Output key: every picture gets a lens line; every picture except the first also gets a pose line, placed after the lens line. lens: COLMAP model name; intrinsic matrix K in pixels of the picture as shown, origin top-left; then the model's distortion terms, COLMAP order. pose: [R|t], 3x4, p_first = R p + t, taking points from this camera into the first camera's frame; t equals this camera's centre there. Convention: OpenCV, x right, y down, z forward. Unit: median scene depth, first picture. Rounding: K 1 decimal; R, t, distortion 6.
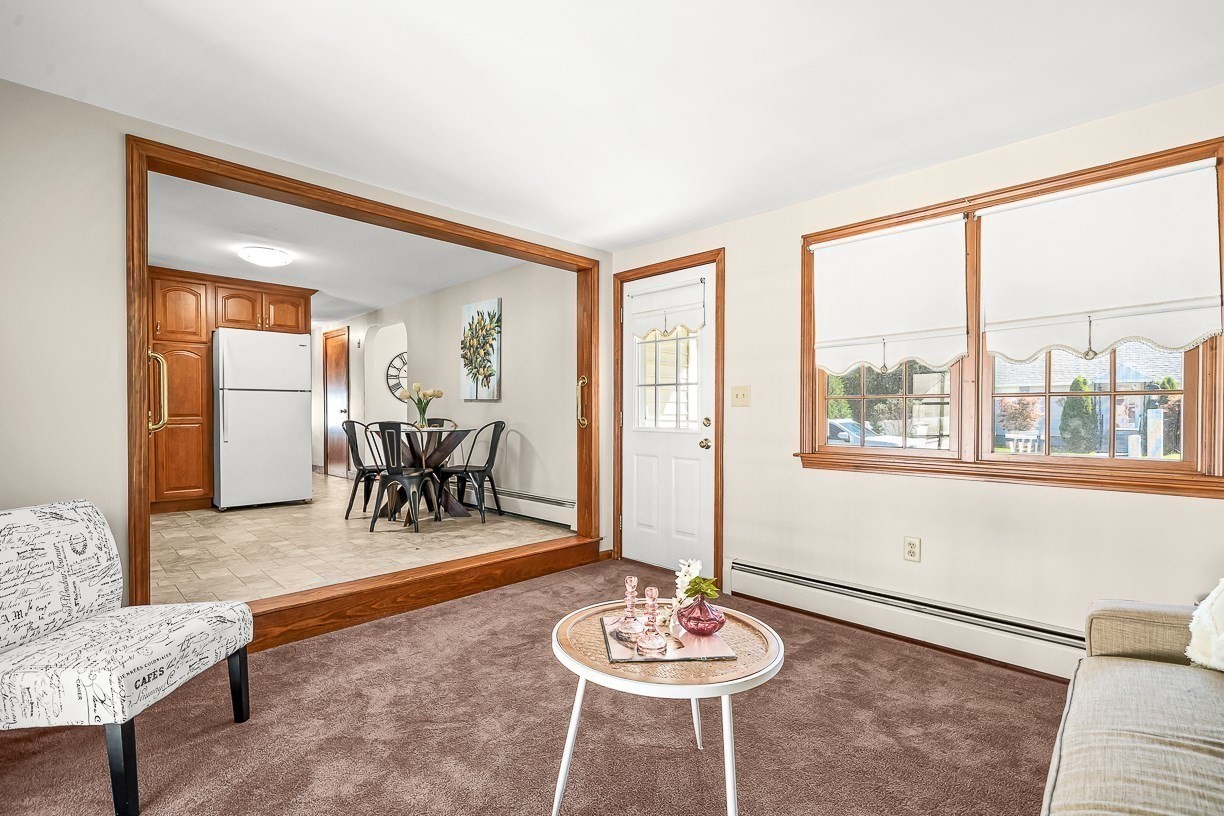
lens RADIAL K [[553.4, 0, 612.0], [0, 553.4, 408.0], [0, 0, 1]] dist [-0.000647, -0.000039]
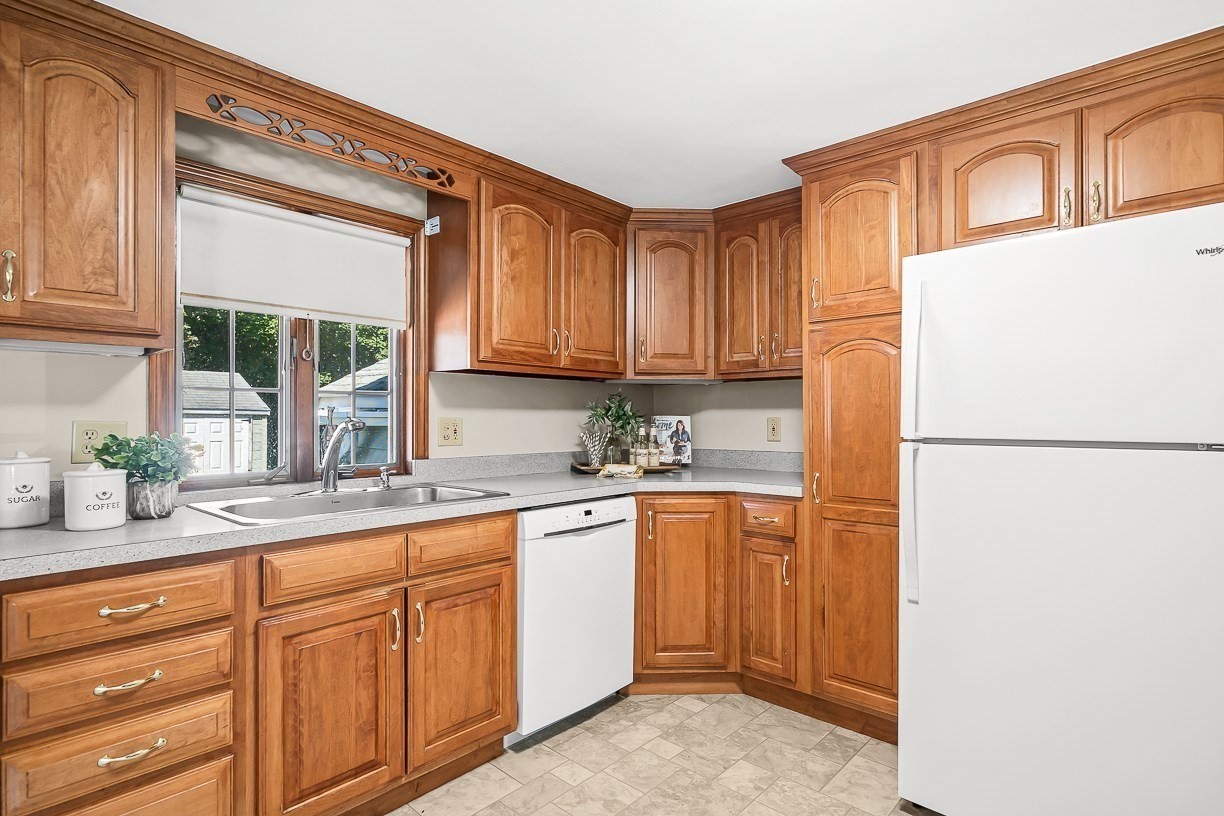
lens RADIAL K [[597.3, 0, 612.0], [0, 597.3, 408.0], [0, 0, 1]] dist [0.001048, 0.000310]
pose [[0.023056, -0.010834, -0.999675, -0.347072], [0.001911, 0.999940, -0.010792, -0.049640], [0.999732, -0.001661, 0.023075, 0.807948]]
